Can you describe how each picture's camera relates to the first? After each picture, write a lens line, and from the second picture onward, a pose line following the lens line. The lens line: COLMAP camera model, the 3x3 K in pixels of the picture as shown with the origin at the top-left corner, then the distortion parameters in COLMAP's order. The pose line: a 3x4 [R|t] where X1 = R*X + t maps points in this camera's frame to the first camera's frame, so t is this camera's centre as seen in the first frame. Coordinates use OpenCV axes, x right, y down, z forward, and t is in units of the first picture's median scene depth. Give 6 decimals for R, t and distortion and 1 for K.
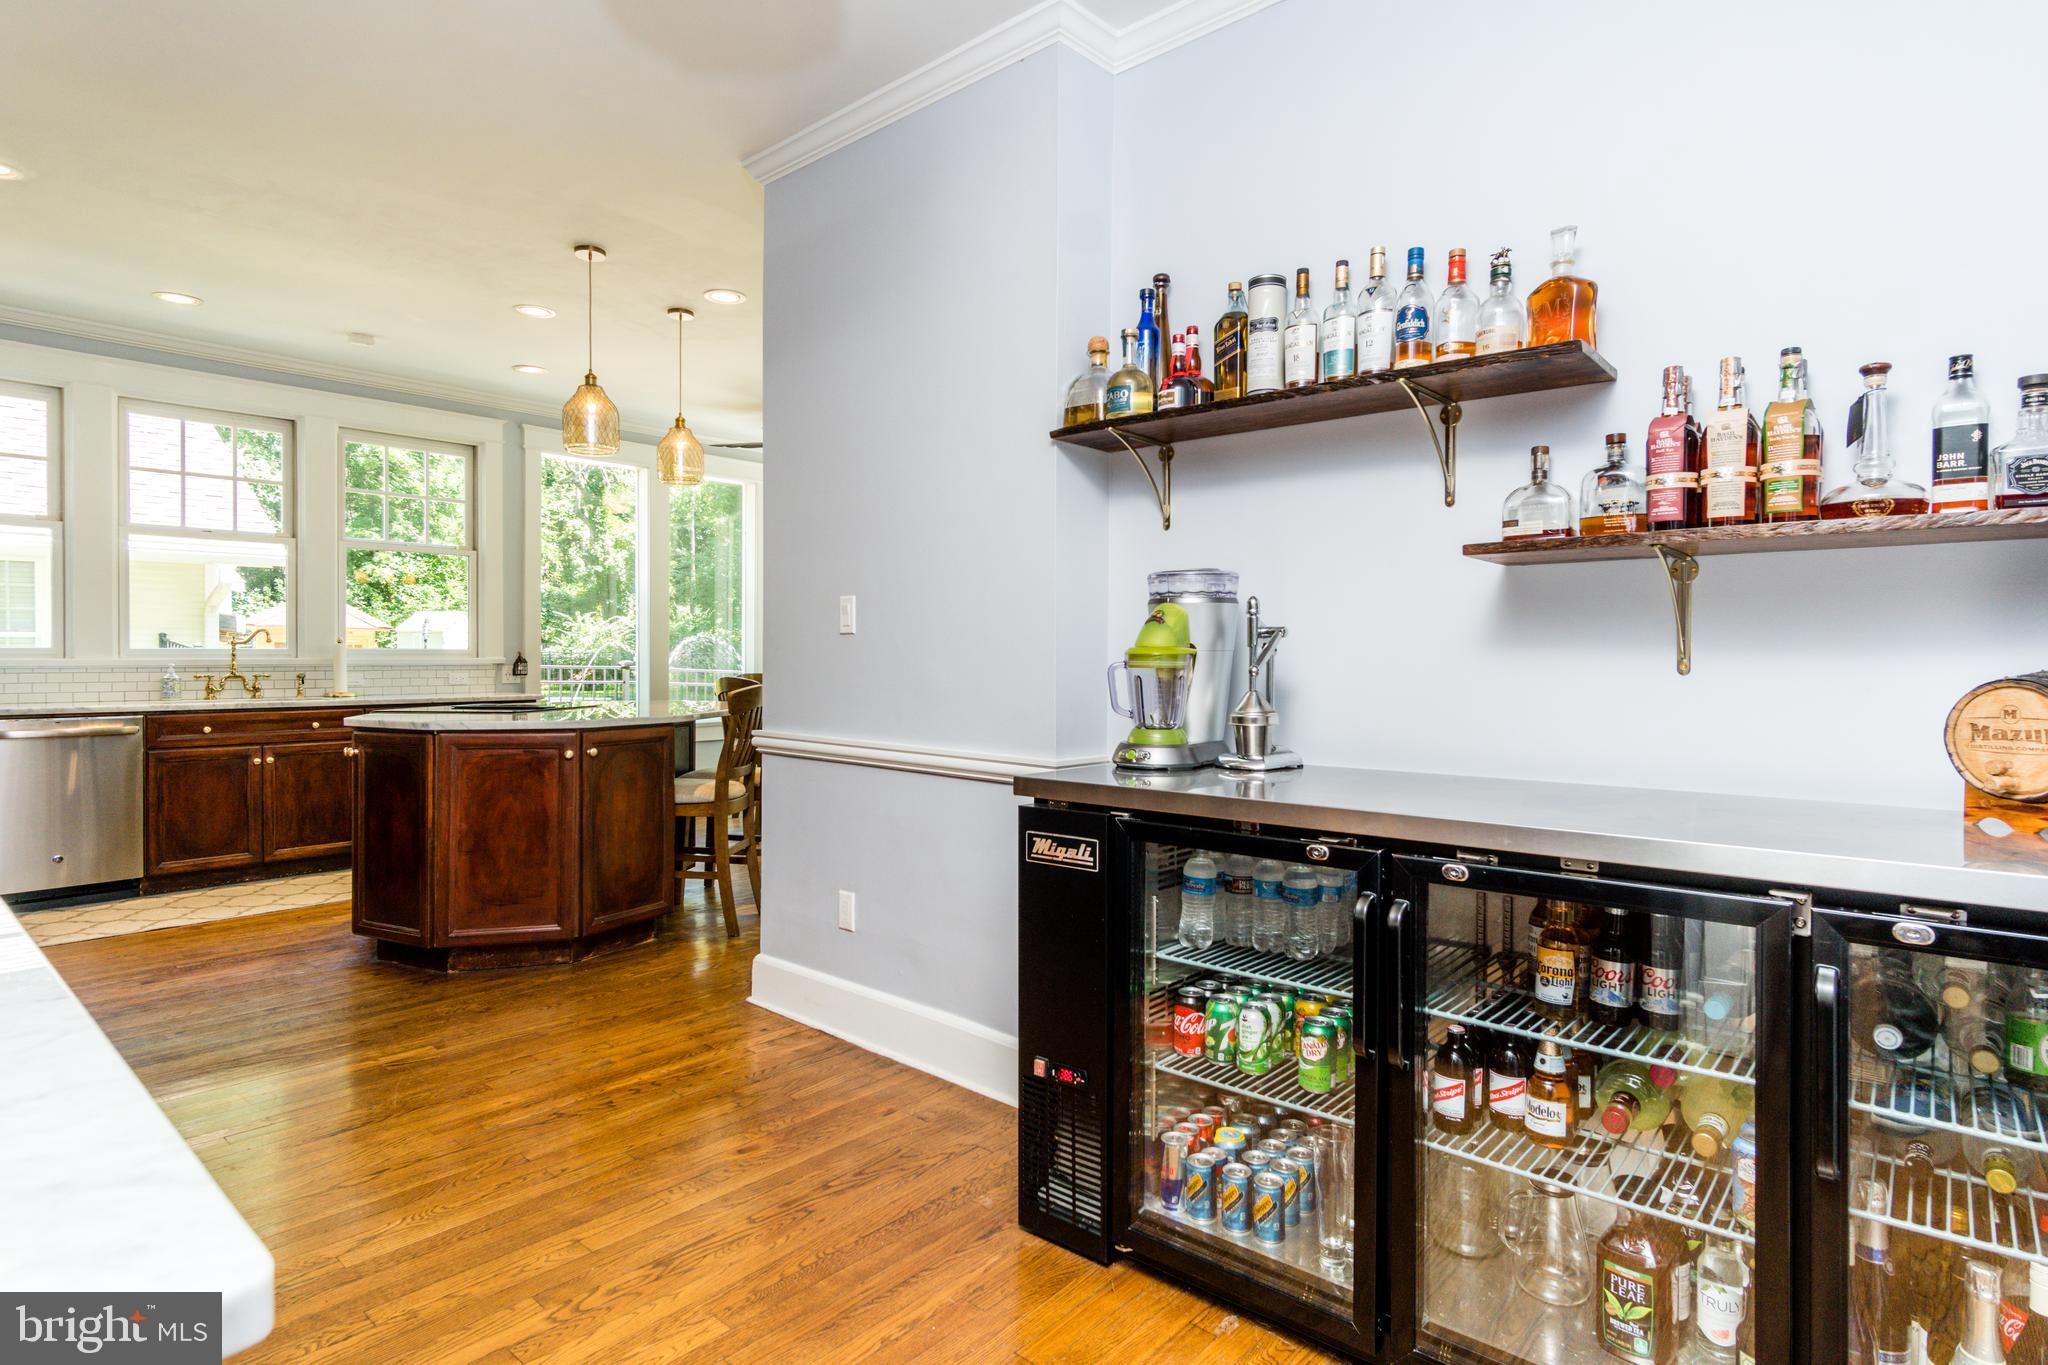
lens RADIAL K [[1083.3, 0, 1033.9], [0, 1083.3, 670.2], [0, 0, 1]] dist [0.002673, 0.001831]
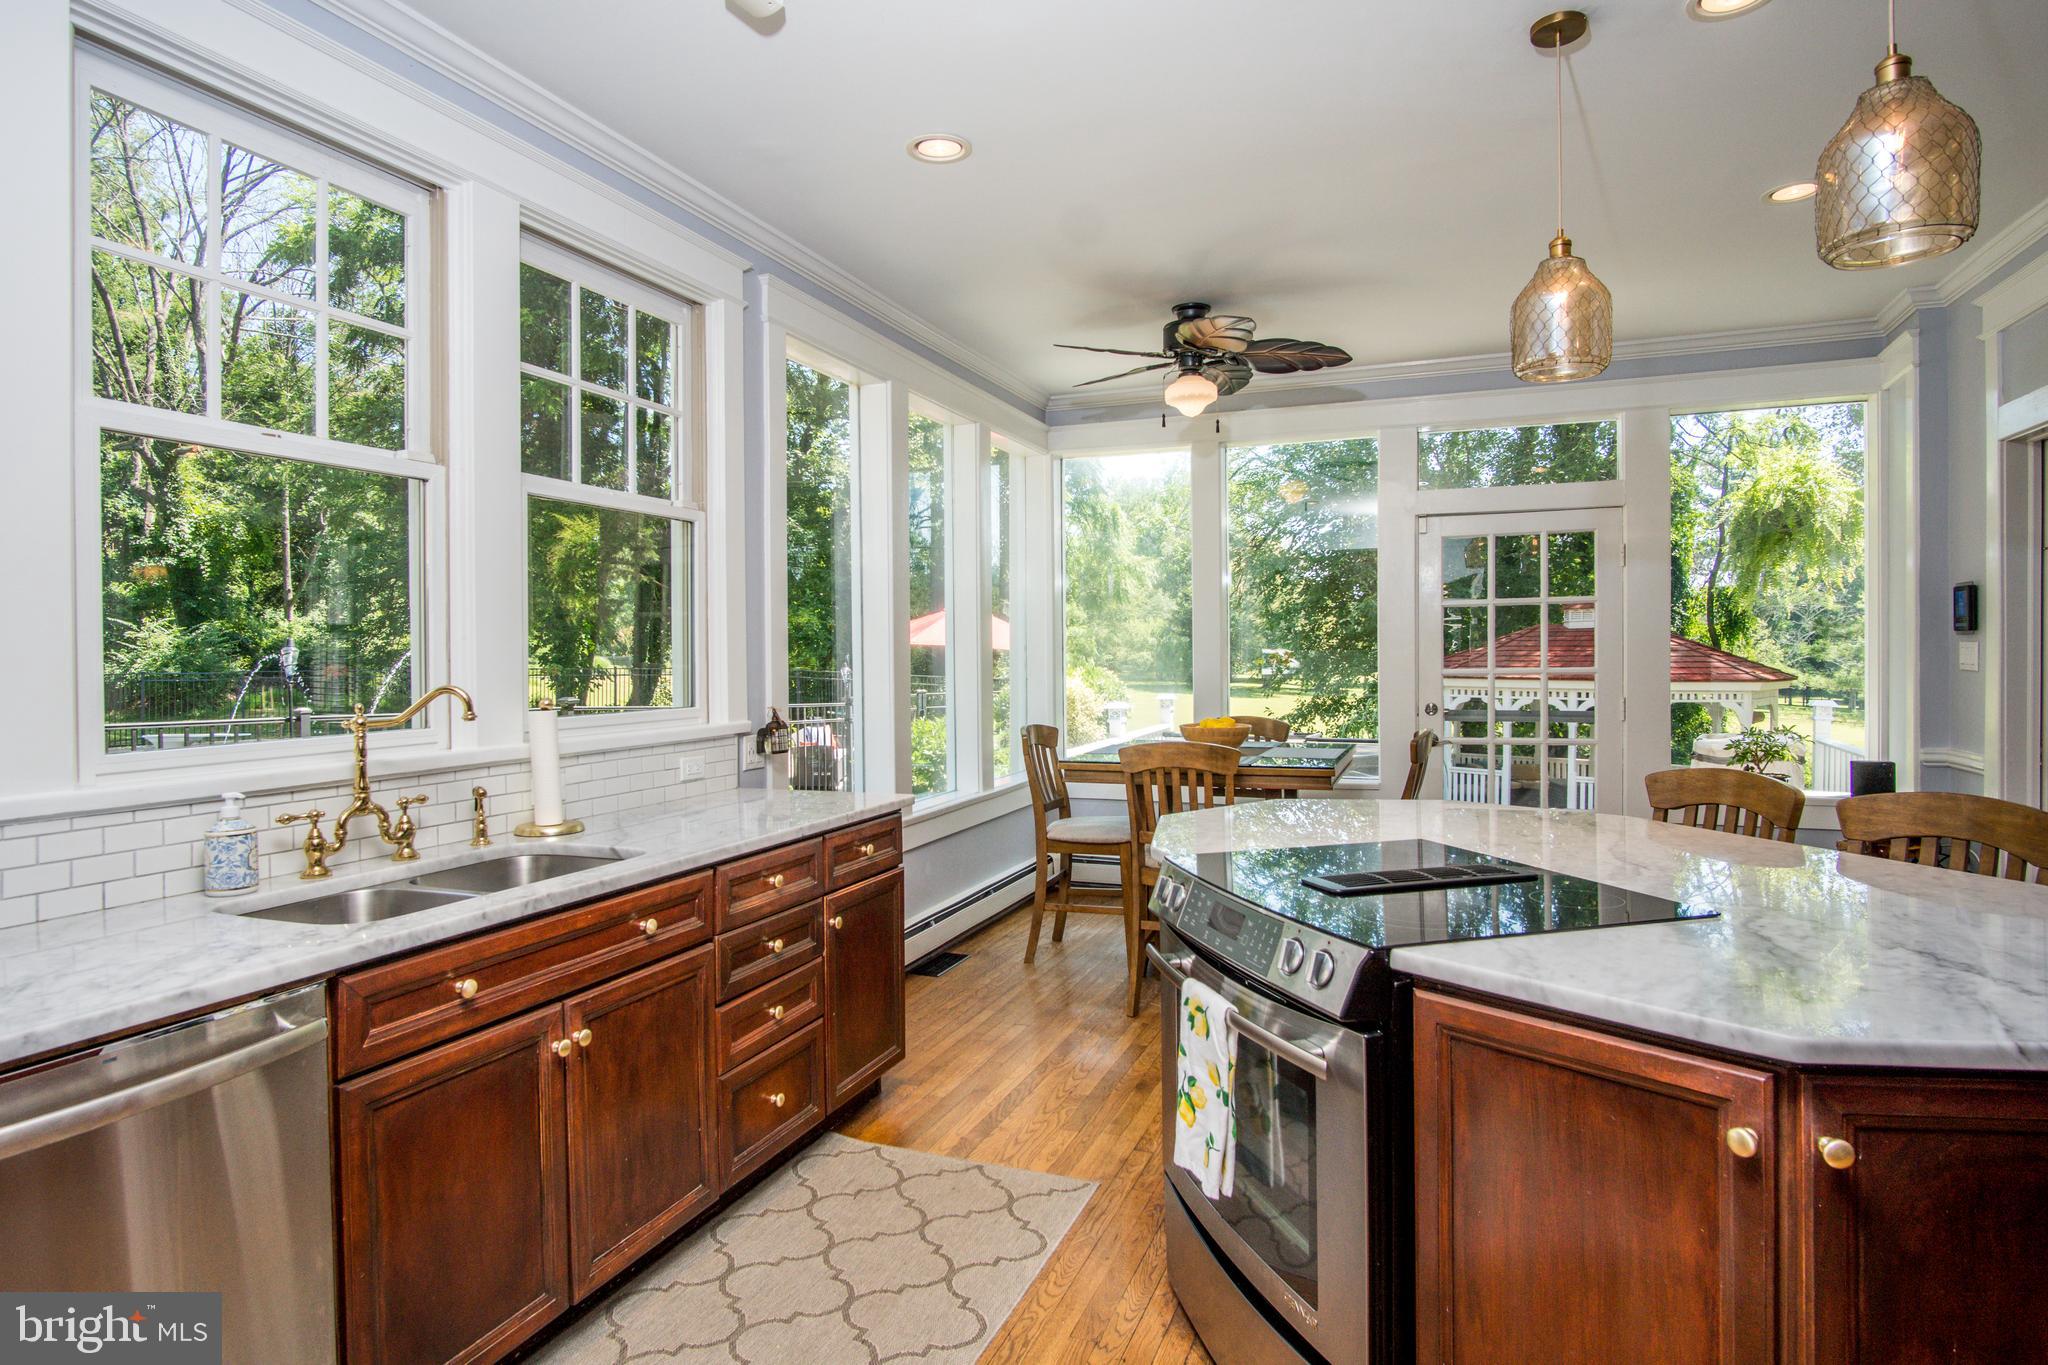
lens RADIAL K [[1083.3, 0, 1024.1], [0, 1083.3, 671.6], [0, 0, 1]] dist [0.002673, 0.001831]
pose [[0.948161, -0.011891, 0.317569, -0.606084], [0.013088, 0.999913, -0.001635, -0.039357], [-0.317522, 0.005707, 0.948234, 0.523833]]
